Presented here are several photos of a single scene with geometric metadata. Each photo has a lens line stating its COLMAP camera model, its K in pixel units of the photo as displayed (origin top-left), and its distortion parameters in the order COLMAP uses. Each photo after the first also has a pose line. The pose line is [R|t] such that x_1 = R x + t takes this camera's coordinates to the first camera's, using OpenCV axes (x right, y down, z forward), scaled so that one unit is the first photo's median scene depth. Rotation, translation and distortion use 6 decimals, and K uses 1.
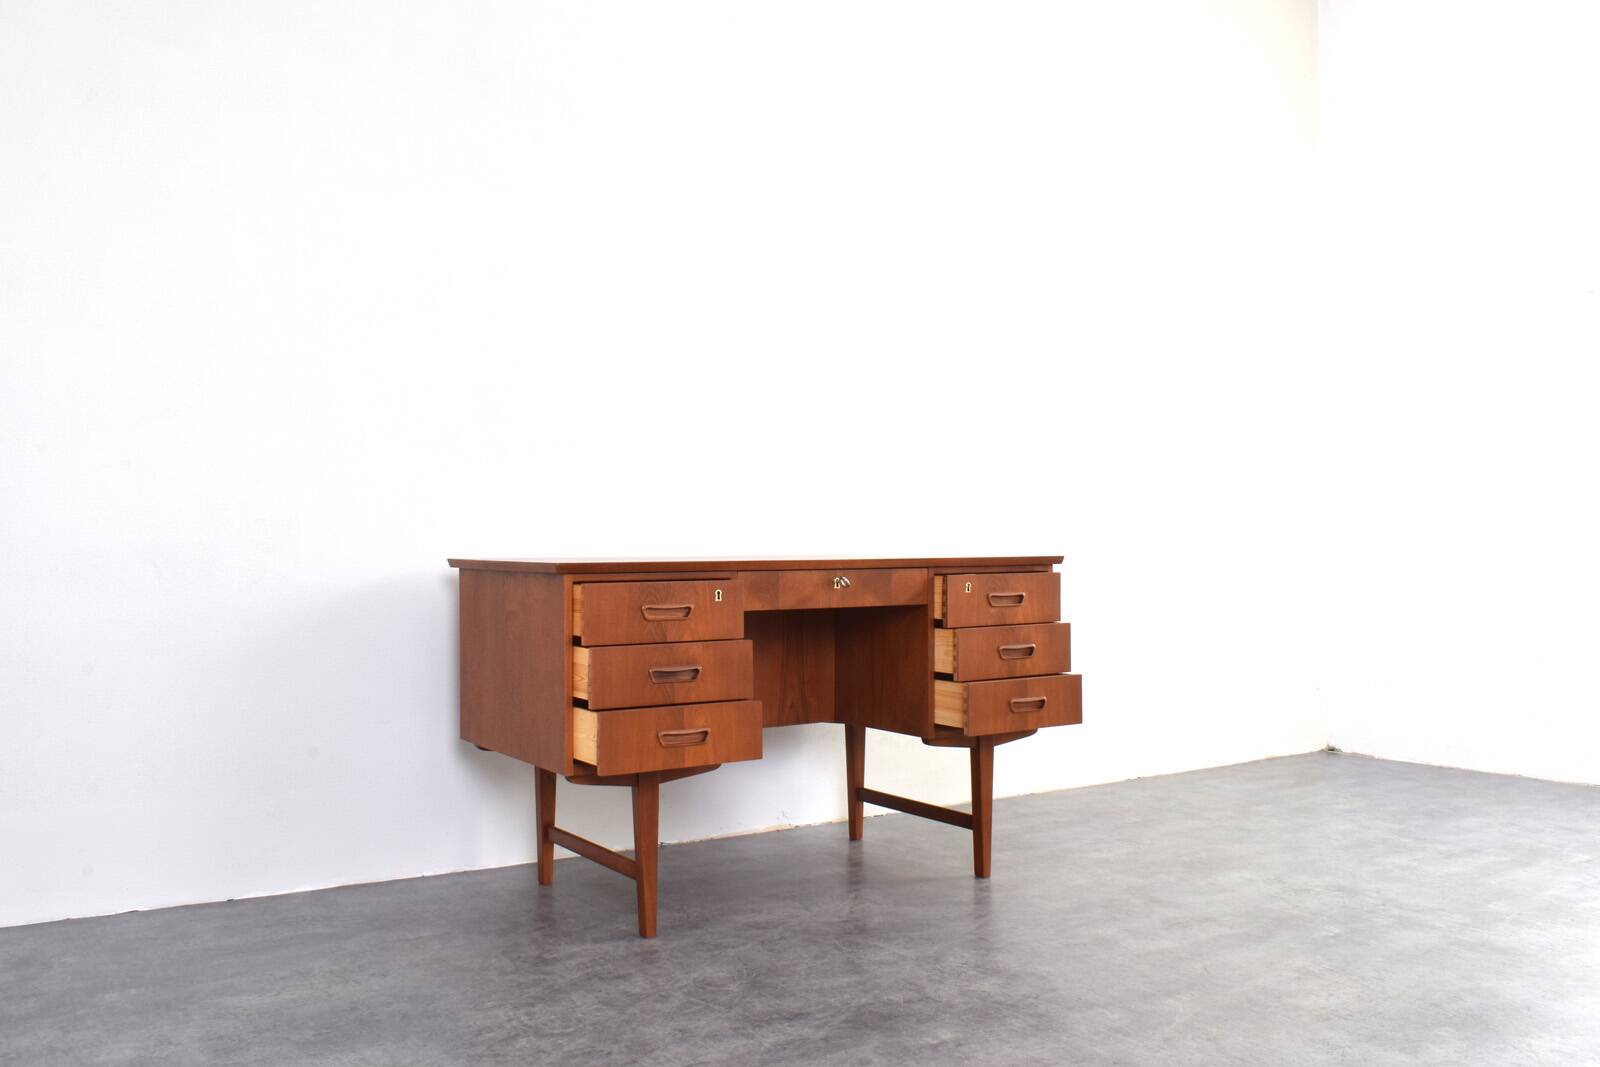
lens RADIAL K [[1400.2, 0, 800.0], [0, 1400.2, 533.5], [0, 0, 1]] dist [-0.082514, 0.017064]
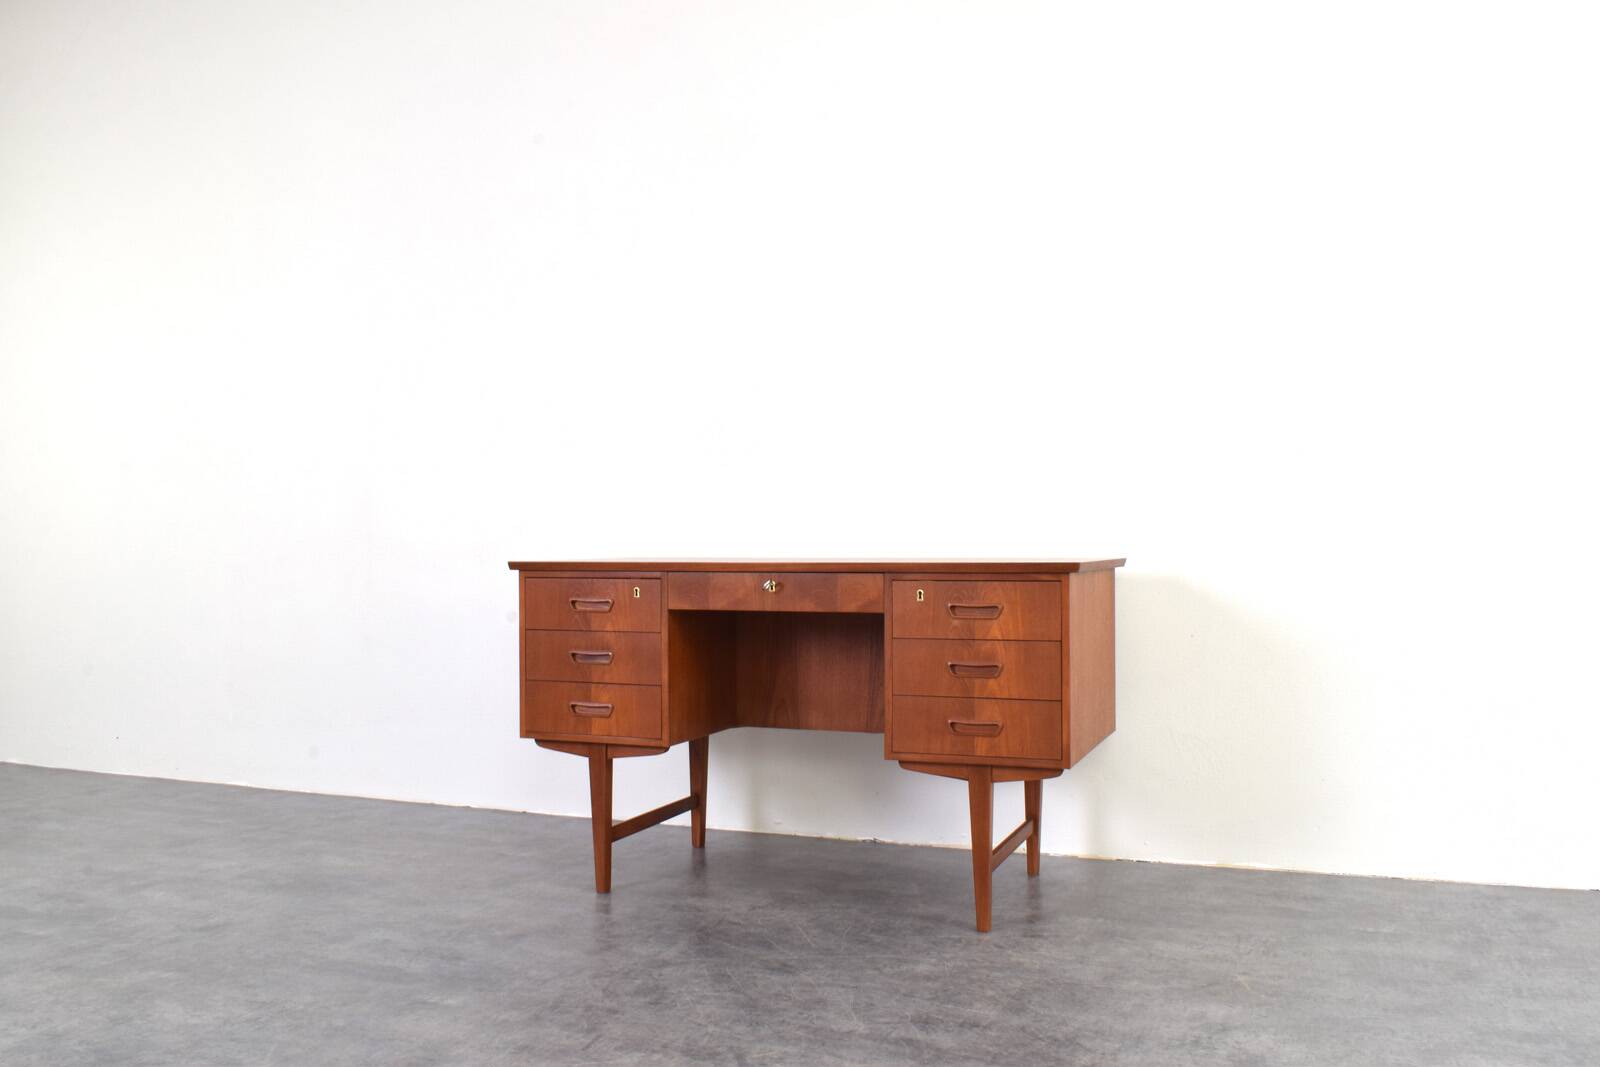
lens RADIAL K [[1400.2, 0, 800.0], [0, 1400.2, 533.5], [0, 0, 1]] dist [-0.082514, 0.017064]
pose [[0.570055, -0.002819, -0.821601, 0.864964], [0.004862, 0.999988, -0.000058, -0.001719], [0.821592, -0.003962, 0.570062, 0.458793]]
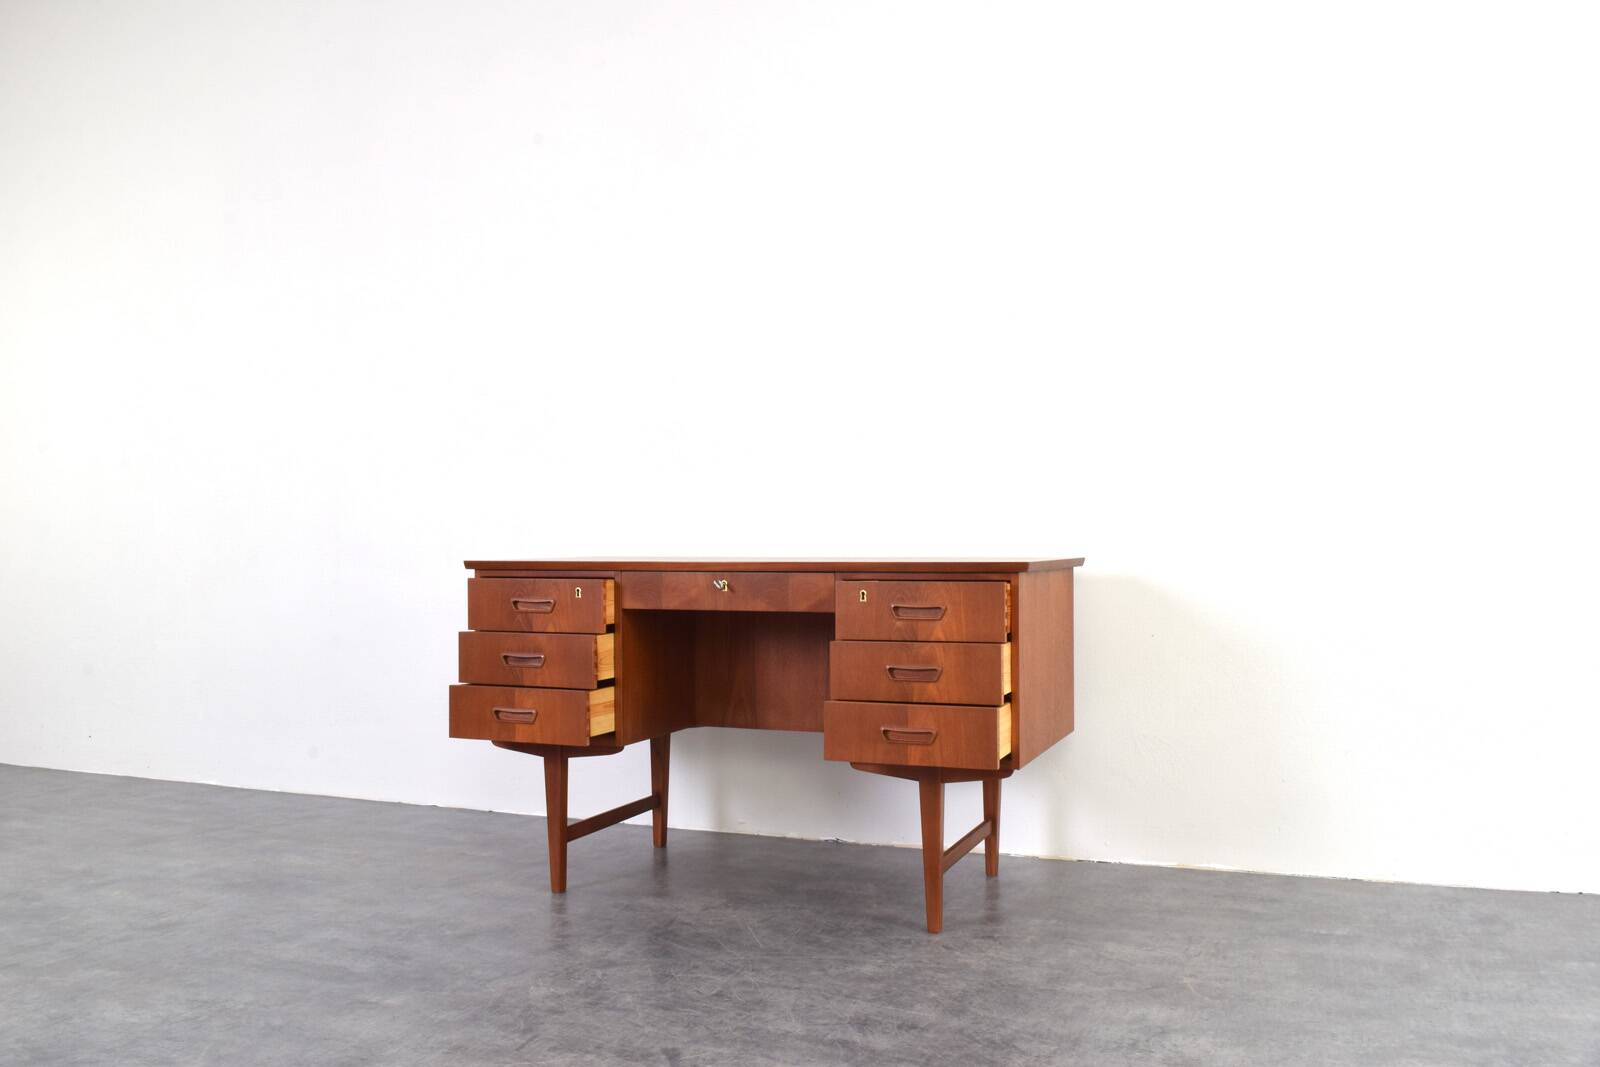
lens RADIAL K [[1400.2, 0, 800.0], [0, 1400.2, 533.5], [0, 0, 1]] dist [-0.082514, 0.017064]
pose [[0.567706, -0.001811, -0.823229, 0.883436], [0.004359, 0.999990, 0.000806, -0.001887], [0.823220, -0.004046, 0.567708, 0.491127]]
